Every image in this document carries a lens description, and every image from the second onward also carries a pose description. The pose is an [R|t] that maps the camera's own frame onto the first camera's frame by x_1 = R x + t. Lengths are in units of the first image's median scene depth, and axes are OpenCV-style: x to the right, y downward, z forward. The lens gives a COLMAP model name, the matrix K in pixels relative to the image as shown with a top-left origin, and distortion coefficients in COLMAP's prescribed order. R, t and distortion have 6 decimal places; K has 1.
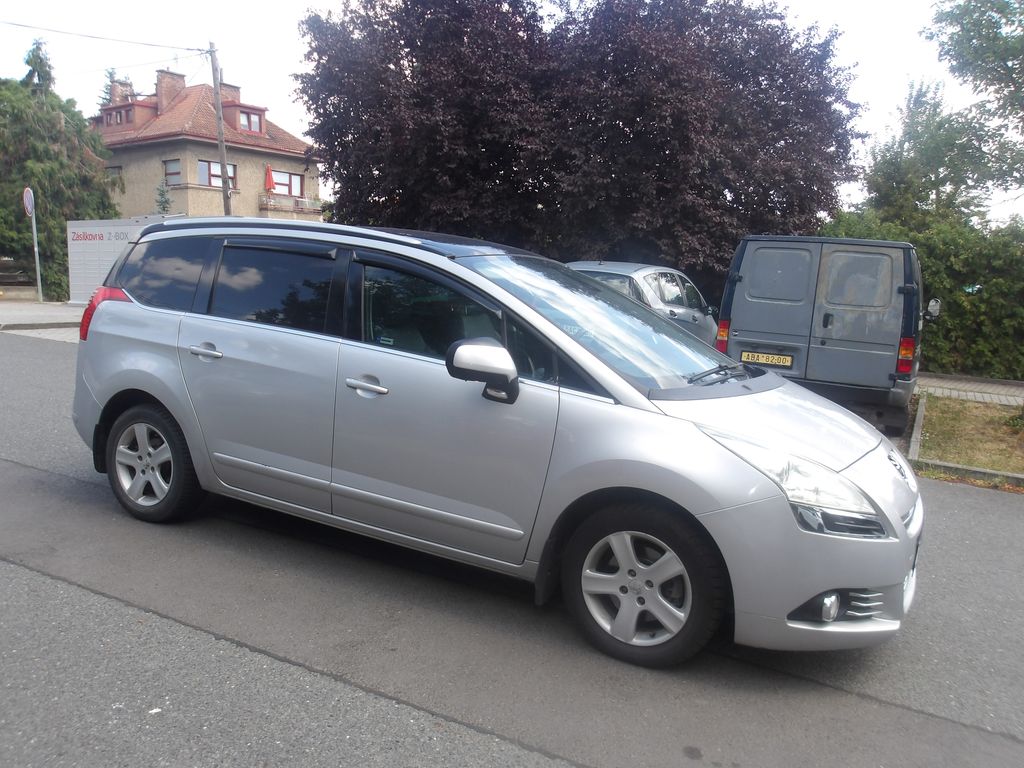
lens RADIAL K [[865.6, 0, 513.6], [0, 865.6, 392.7], [0, 0, 1]] dist [0.006479, -0.003198]
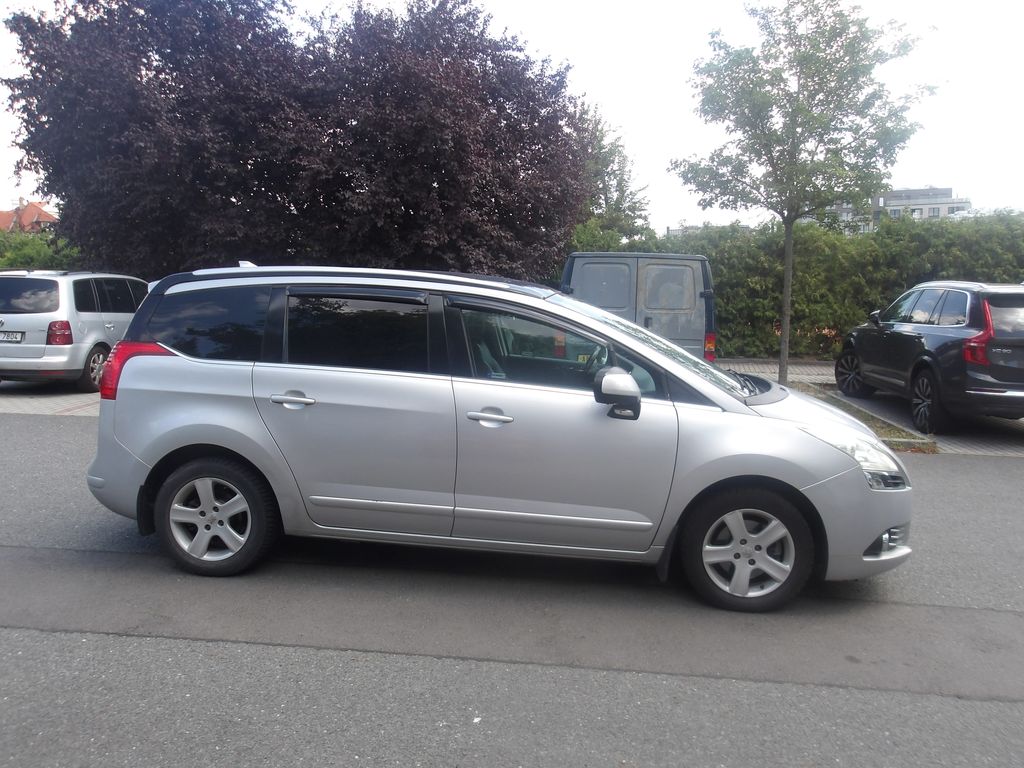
lens RADIAL K [[871.0, 0, 512.0], [0, 871.0, 384.0], [0, 0, 1]] dist [0.008482, -0.001747]
pose [[0.925653, -0.087499, 0.368118, -0.251755], [0.092210, 0.995728, 0.004810, -0.024020], [-0.366966, 0.029491, 0.929767, -0.030131]]
